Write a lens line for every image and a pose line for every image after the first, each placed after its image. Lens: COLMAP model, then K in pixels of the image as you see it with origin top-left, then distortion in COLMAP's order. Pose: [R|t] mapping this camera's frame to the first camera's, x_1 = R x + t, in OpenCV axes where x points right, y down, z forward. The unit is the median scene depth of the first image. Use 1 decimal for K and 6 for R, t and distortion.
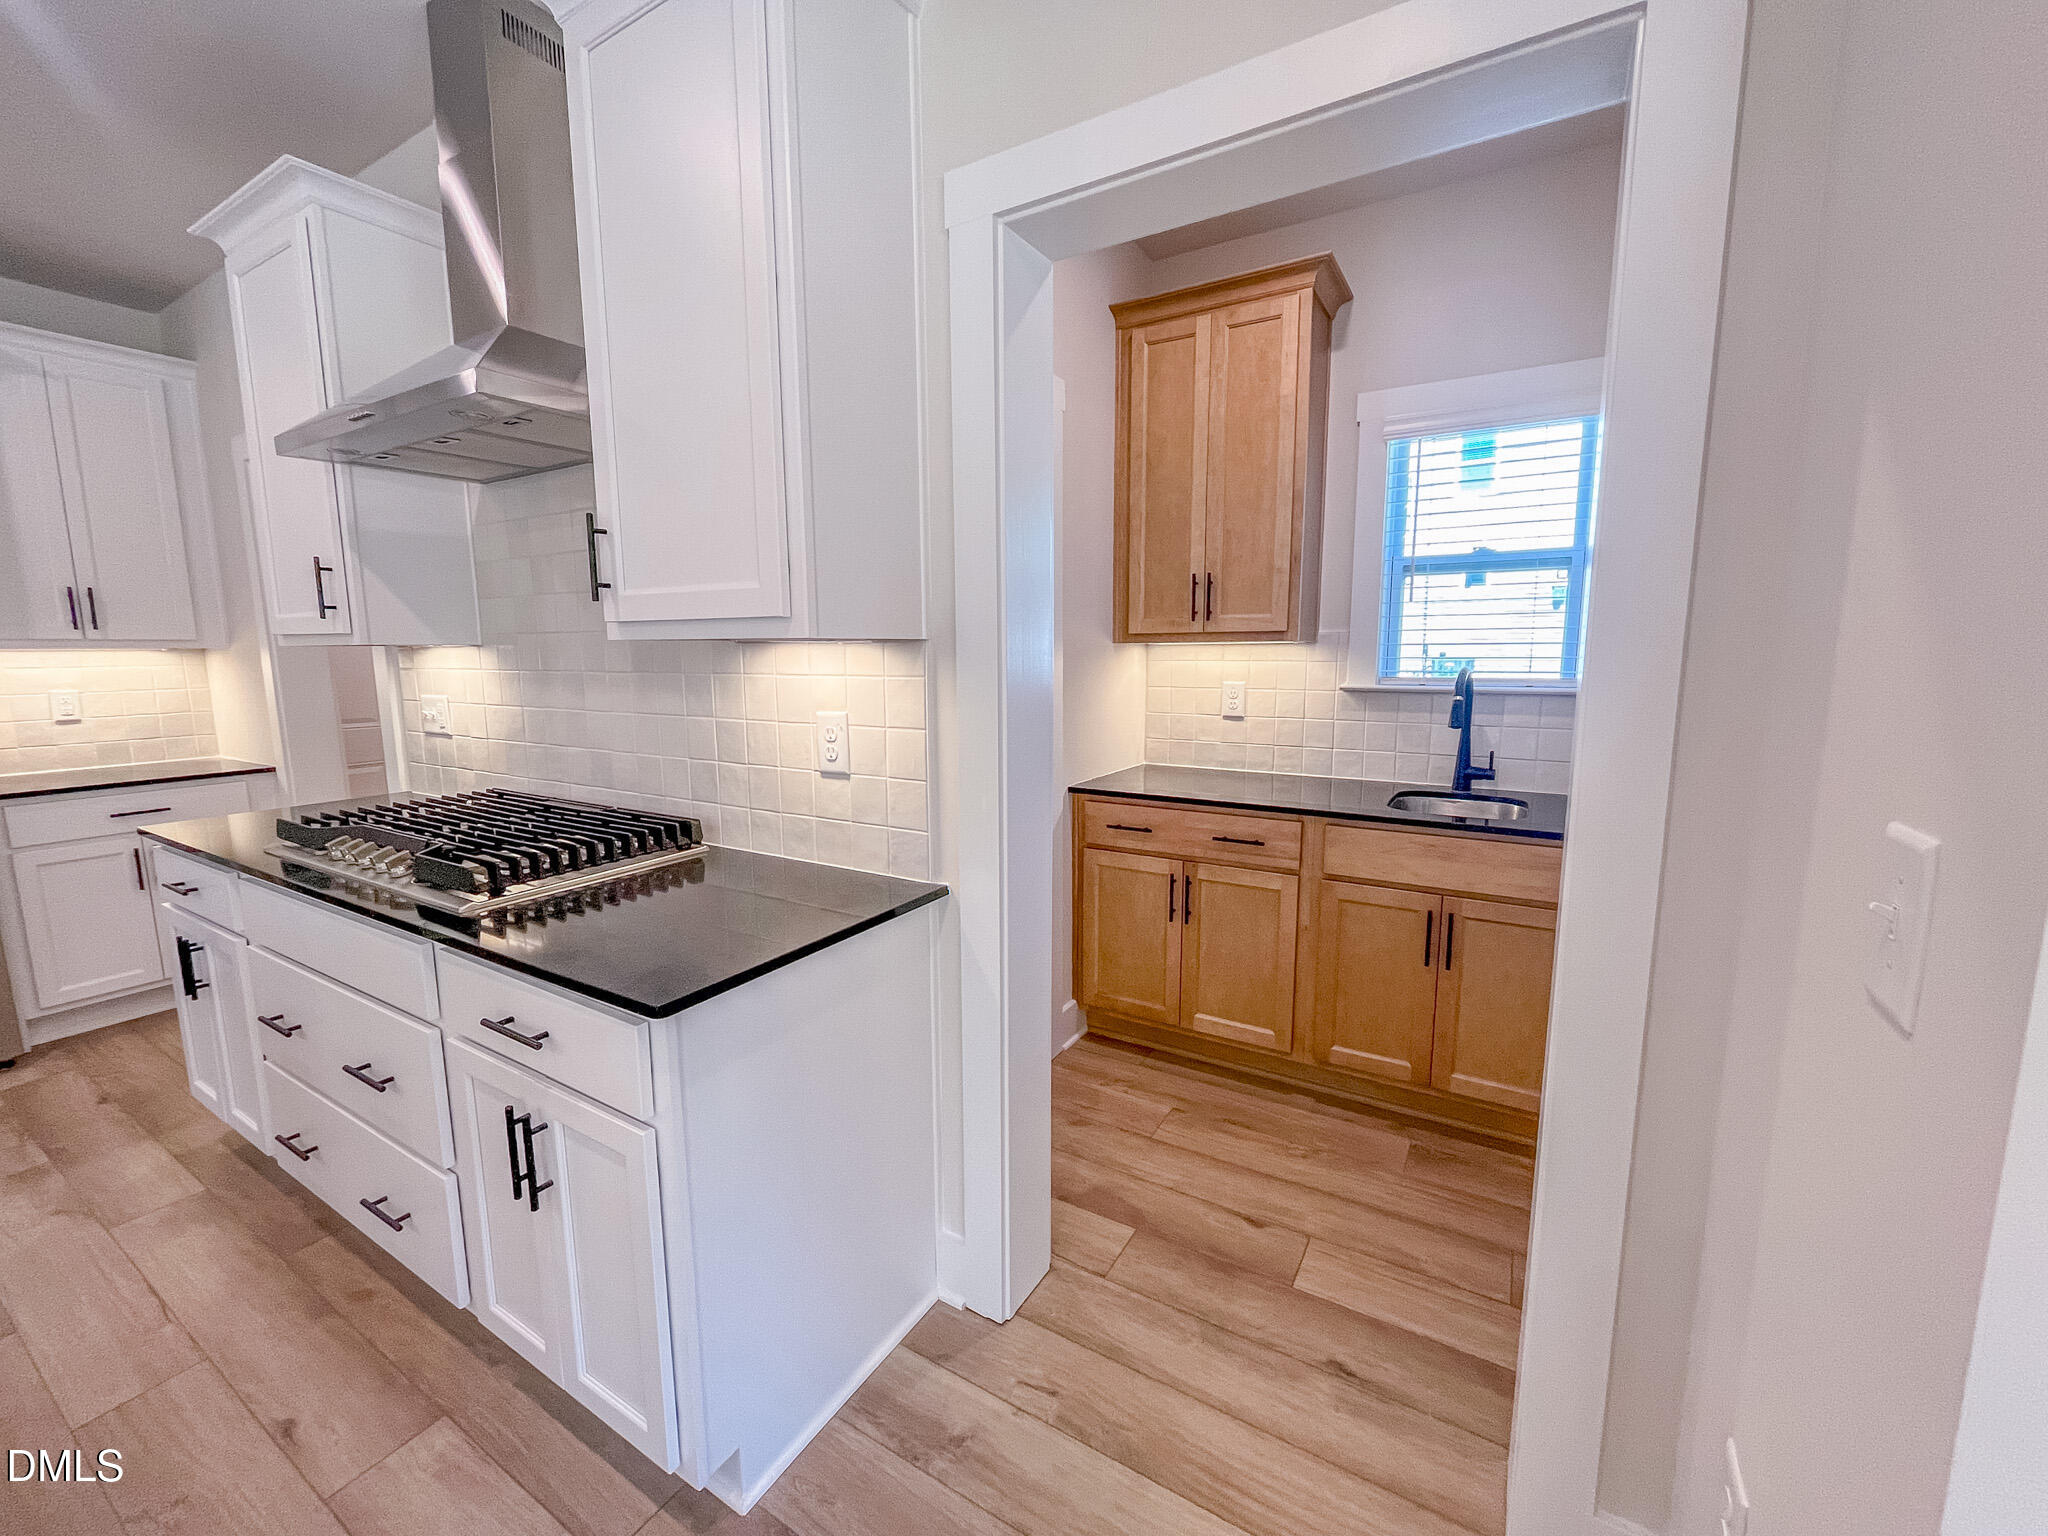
lens RADIAL K [[829.8, 0, 1020.3], [0, 829.8, 770.8], [0, 0, 1]] dist [-0.002107, -0.000030]
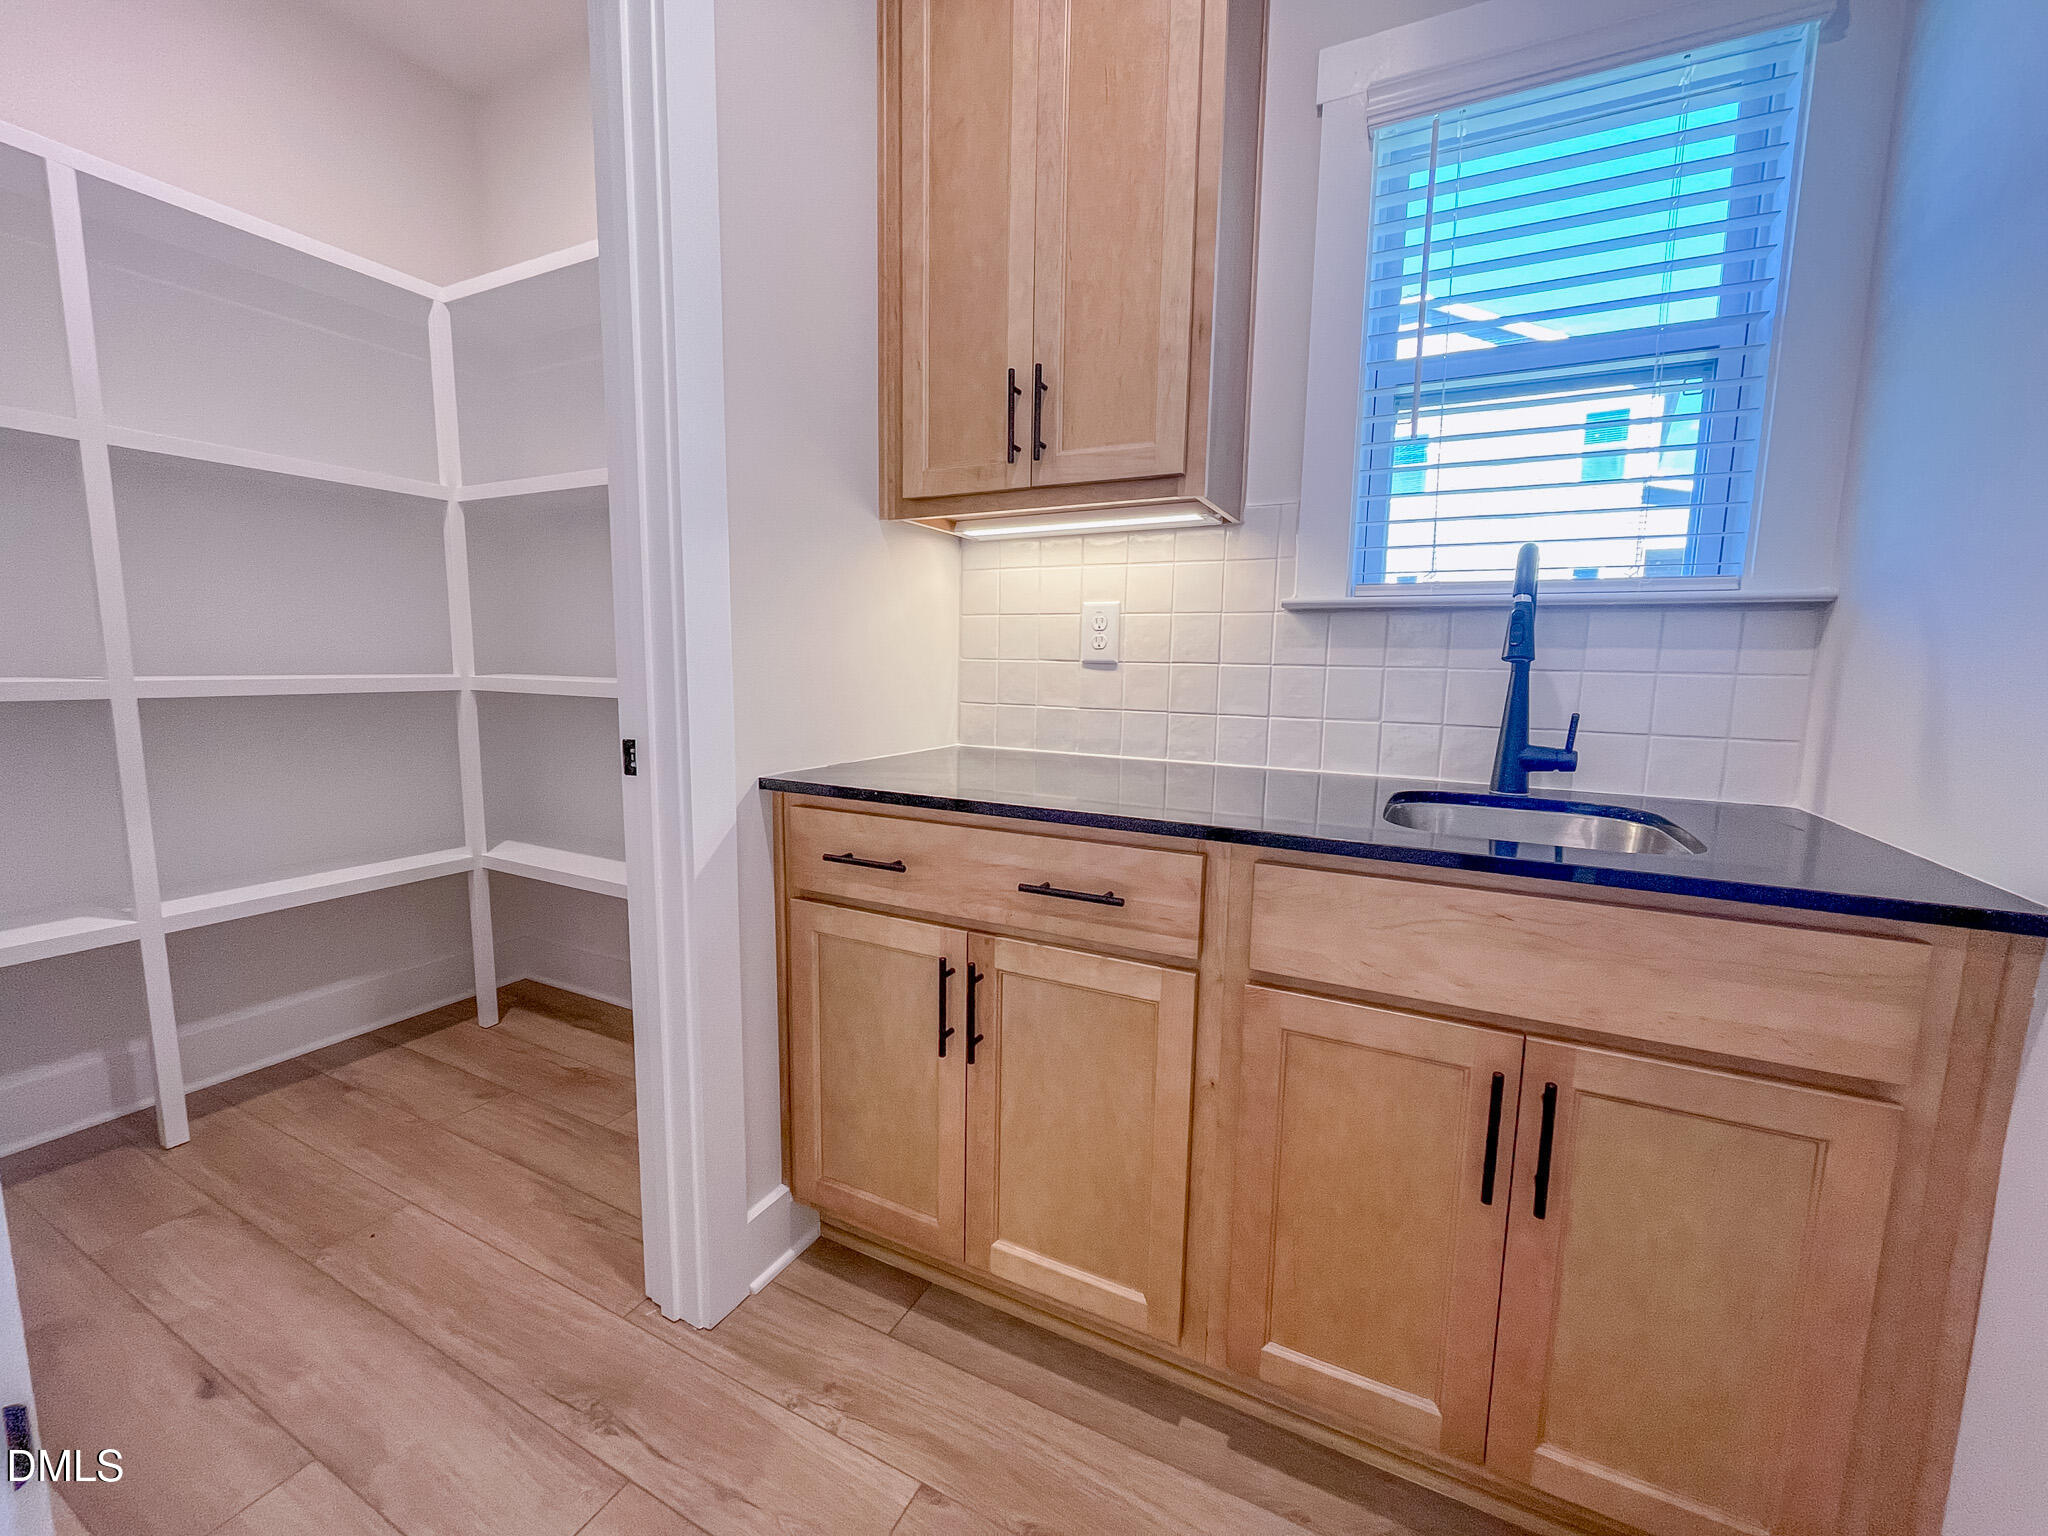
lens RADIAL K [[829.8, 0, 1018.9], [0, 829.8, 771.4], [0, 0, 1]] dist [-0.002107, -0.000030]
pose [[0.997003, 0.012557, 0.076334, 0.184932], [-0.011683, 0.999861, -0.011885, 0.020505], [-0.076472, 0.010958, 0.997011, 0.505390]]
